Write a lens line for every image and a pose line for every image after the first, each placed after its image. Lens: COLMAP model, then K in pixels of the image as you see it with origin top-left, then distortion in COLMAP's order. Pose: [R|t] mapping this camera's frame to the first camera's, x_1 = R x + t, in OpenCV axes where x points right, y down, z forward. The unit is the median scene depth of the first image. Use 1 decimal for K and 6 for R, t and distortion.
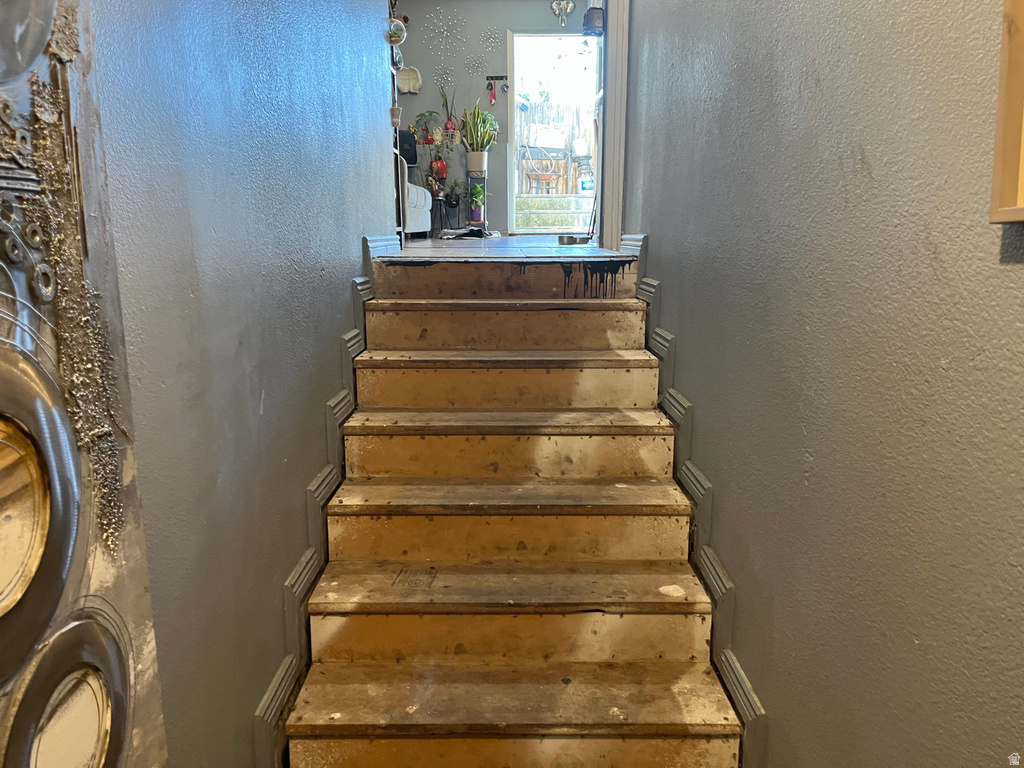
lens RADIAL K [[776.6, 0, 512.0], [0, 776.6, 384.0], [0, 0, 1]] dist [0.096367, -0.128941]
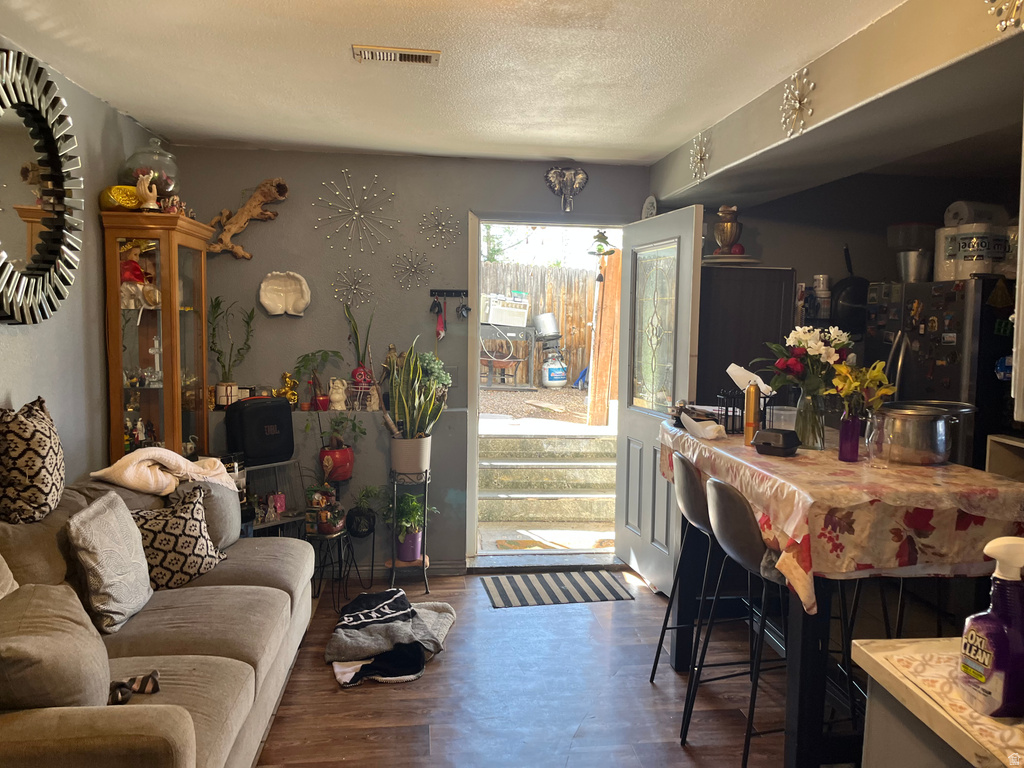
lens RADIAL K [[776.6, 0, 512.0], [0, 776.6, 384.0], [0, 0, 1]] dist [0.096367, -0.128941]
pose [[0.995170, 0.013735, 0.097196, -0.027674], [-0.002366, 0.993231, -0.116131, -0.262607], [-0.098133, 0.115340, 0.988467, 0.457484]]
